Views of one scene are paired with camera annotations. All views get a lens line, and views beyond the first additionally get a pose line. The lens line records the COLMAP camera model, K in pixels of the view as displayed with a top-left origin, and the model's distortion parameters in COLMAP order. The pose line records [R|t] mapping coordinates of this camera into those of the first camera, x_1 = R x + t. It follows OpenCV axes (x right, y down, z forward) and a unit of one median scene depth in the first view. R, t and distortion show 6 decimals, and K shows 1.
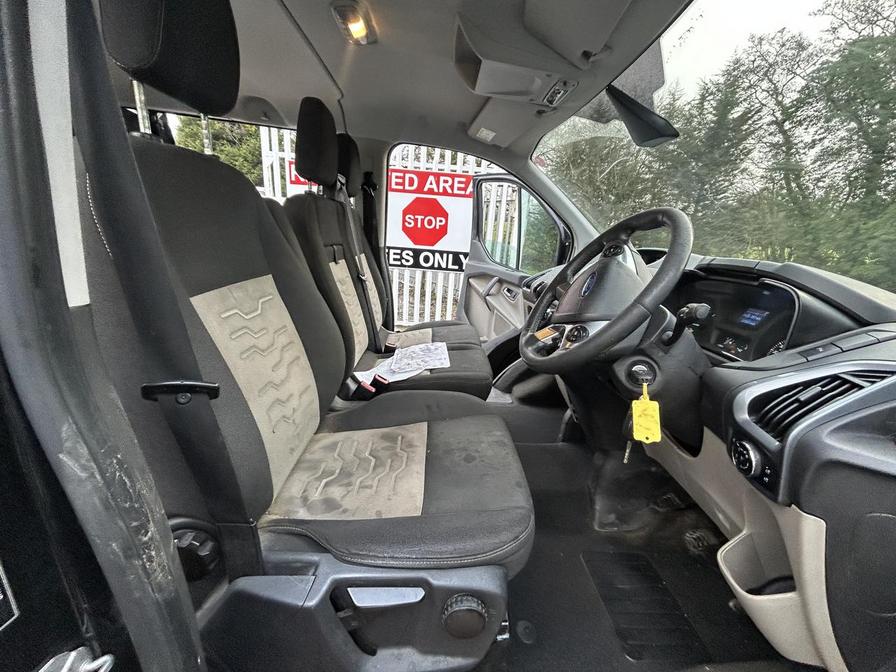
lens RADIAL K [[362.2, 0, 448.6], [0, 362.2, 334.4], [0, 0, 1]] dist [0.000228, -0.000982]
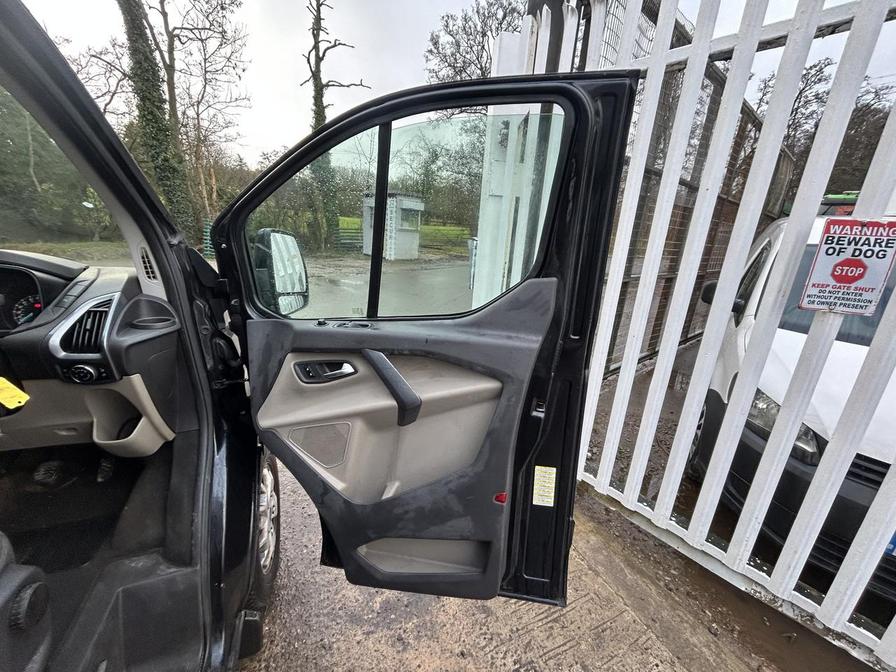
lens RADIAL K [[362.2, 0, 449.1], [0, 362.2, 335.4], [0, 0, 1]] dist [0.000228, -0.000982]
pose [[-0.326438, -0.377098, 0.866738, -0.108082], [0.173834, 0.877380, 0.447199, -0.025816], [-0.929096, 0.296651, -0.220858, -0.023963]]
